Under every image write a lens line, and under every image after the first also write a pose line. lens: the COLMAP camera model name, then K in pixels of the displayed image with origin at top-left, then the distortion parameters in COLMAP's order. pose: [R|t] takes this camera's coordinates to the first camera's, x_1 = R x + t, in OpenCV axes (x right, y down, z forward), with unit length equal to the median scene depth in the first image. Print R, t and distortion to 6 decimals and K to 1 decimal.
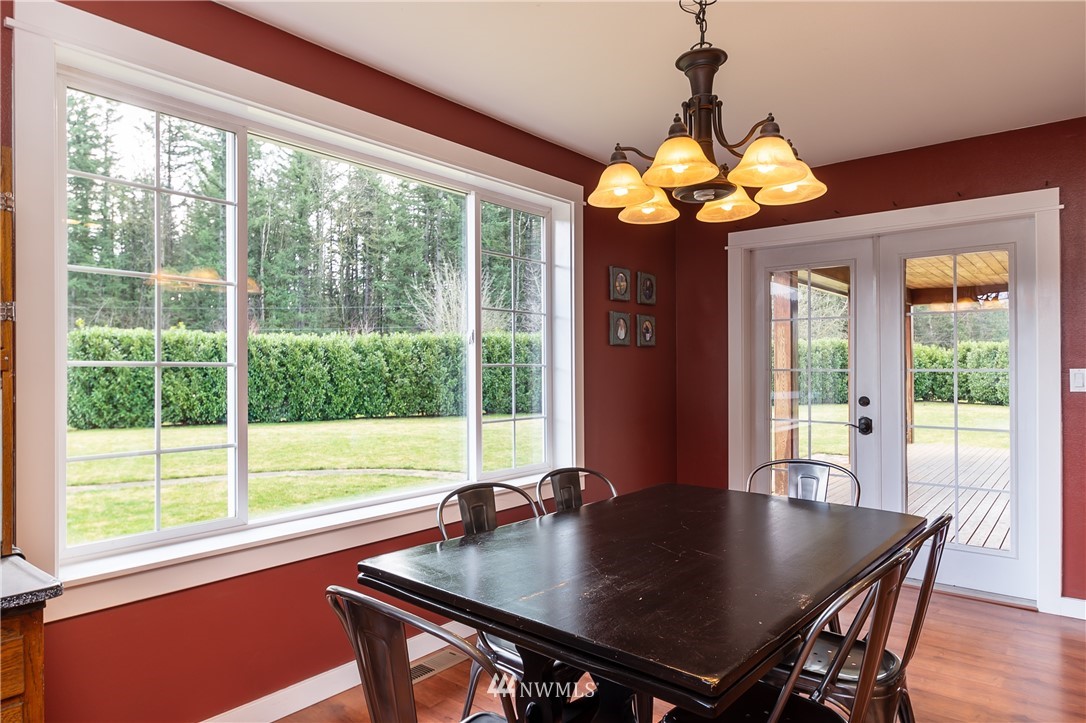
lens RADIAL K [[650.5, 0, 537.8], [0, 650.5, 362.2], [0, 0, 1]] dist [0.027477, -0.001309]
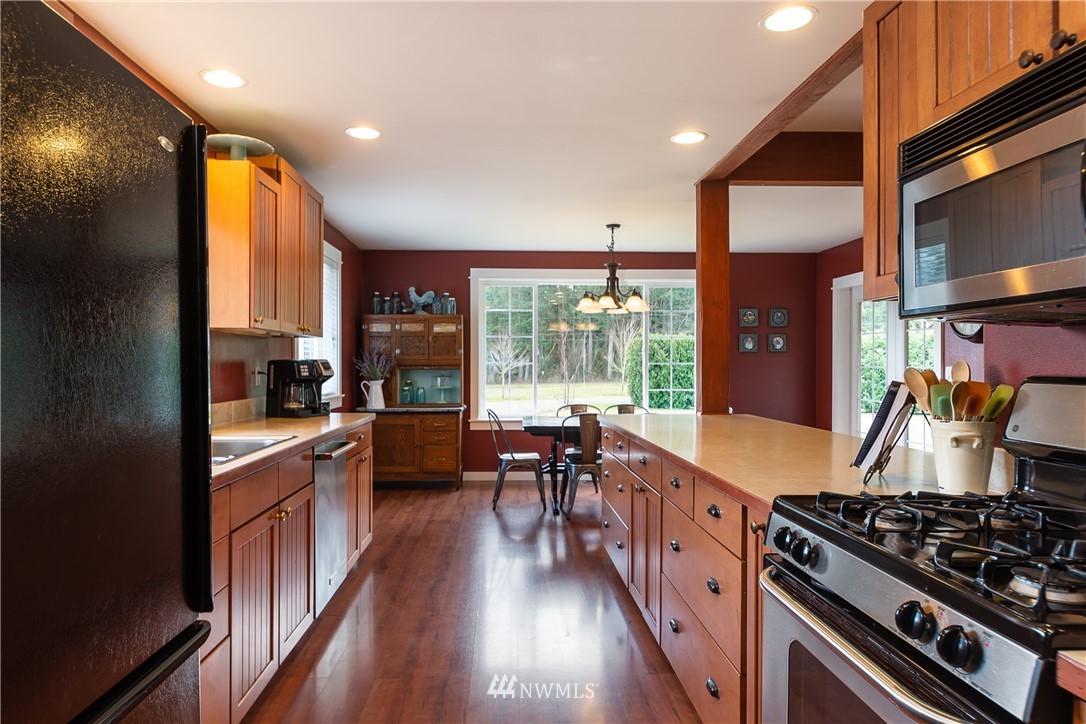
lens RADIAL K [[650.5, 0, 545.9], [0, 650.5, 363.3], [0, 0, 1]] dist [0.027477, -0.001309]
pose [[0.687418, 0.002620, -0.726258, 0.967531], [0.002854, 0.999976, 0.006310, -0.008848], [0.726257, -0.006410, 0.687394, -0.569680]]
